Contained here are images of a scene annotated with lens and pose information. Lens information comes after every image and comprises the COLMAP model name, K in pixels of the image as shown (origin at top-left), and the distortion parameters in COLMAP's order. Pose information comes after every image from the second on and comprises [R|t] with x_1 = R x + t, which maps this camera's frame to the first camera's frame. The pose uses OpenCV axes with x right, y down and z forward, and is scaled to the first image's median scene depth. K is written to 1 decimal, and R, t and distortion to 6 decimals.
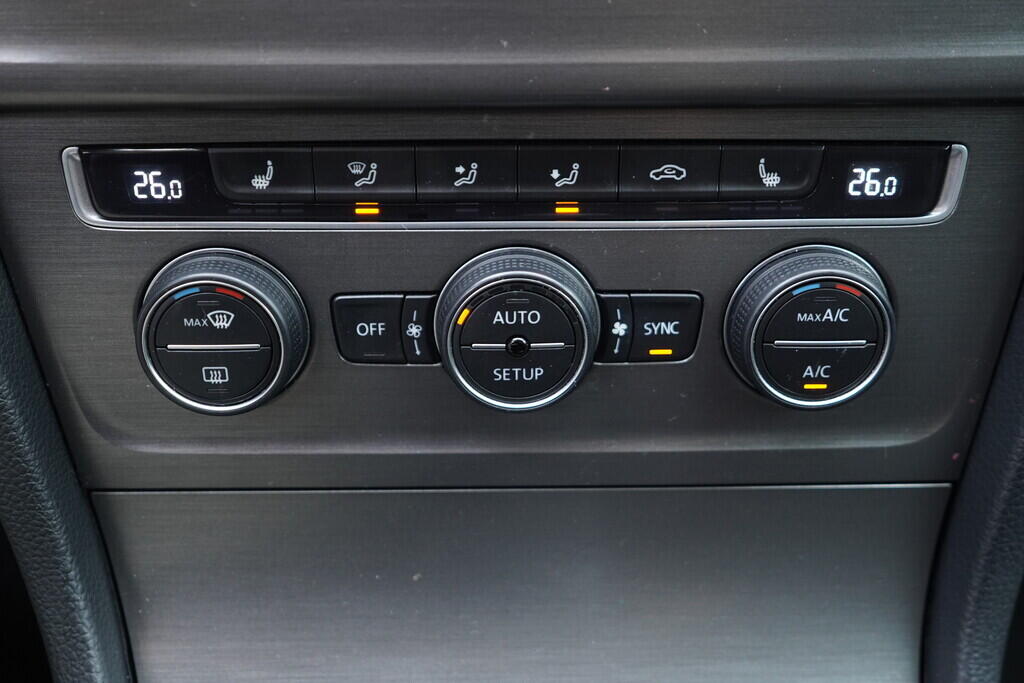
lens RADIAL K [[1044.6, 0, 526.7], [0, 1044.6, 344.3], [0, 0, 1]] dist [-0.005321, 0.020348]
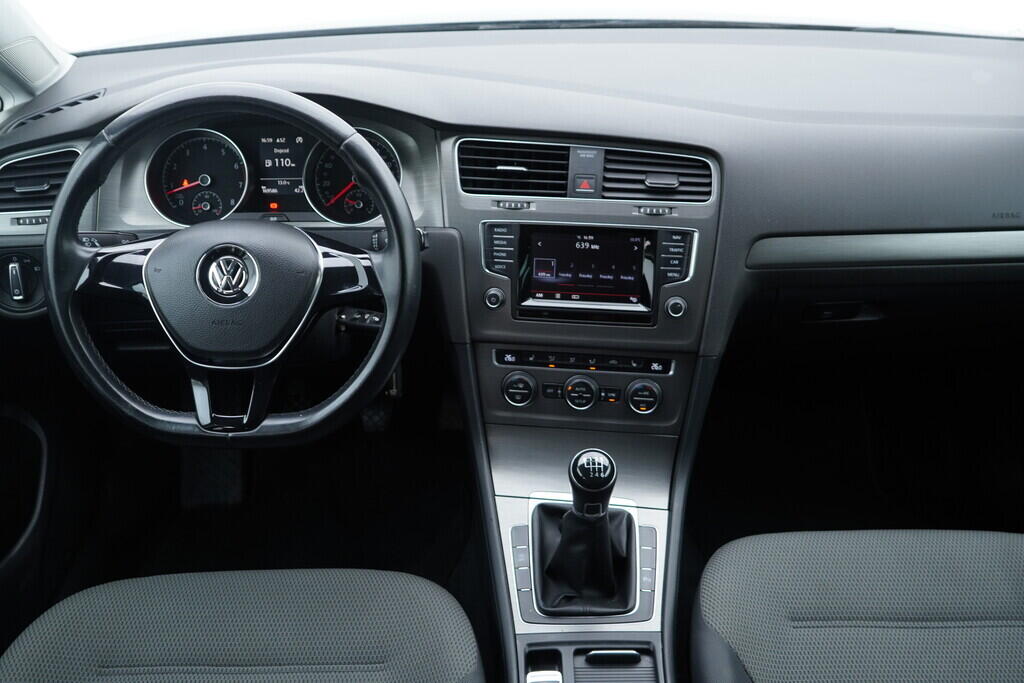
lens RADIAL K [[1044.6, 0, 526.7], [0, 1044.6, 344.3], [0, 0, 1]] dist [-0.005321, 0.020348]
pose [[0.991521, 0.060507, -0.114998, 0.286633], [-0.080185, 0.981290, -0.175046, 0.637879], [0.102255, 0.182782, 0.977821, -3.806608]]
